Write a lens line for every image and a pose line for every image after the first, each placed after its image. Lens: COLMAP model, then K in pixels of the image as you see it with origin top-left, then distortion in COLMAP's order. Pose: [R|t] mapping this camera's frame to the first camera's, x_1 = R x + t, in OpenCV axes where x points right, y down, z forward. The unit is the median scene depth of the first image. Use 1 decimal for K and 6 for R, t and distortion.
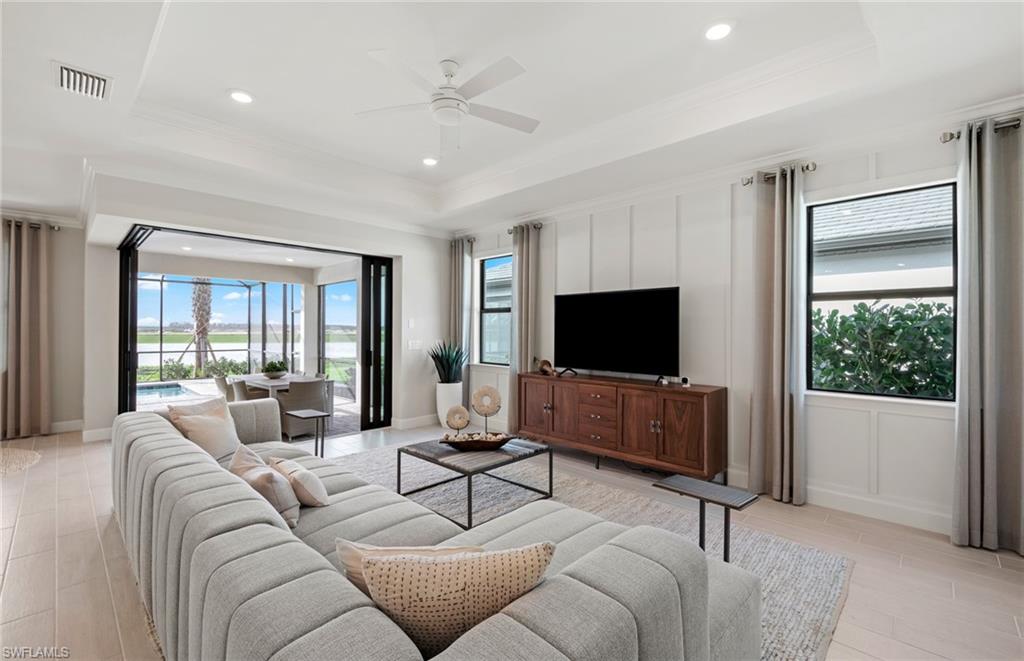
lens RADIAL K [[441.8, 0, 512.0], [0, 441.8, 330.5], [0, 0, 1]] dist [-0.074698, 0.000183]
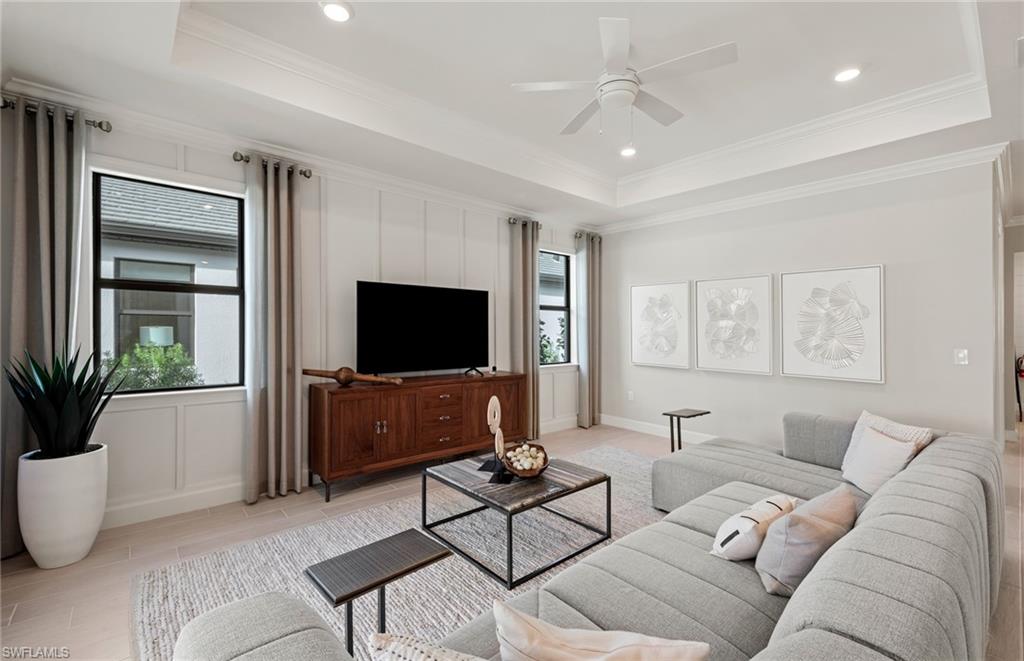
lens RADIAL K [[434.4, 0, 512.7], [0, 434.4, 325.9], [0, 0, 1]] dist [0.001370, 0.000264]
pose [[0.072407, 0.004408, 0.997365, -0.607462], [-0.006851, 0.999969, -0.003922, -0.000520], [-0.997352, -0.006549, 0.072435, 0.648588]]
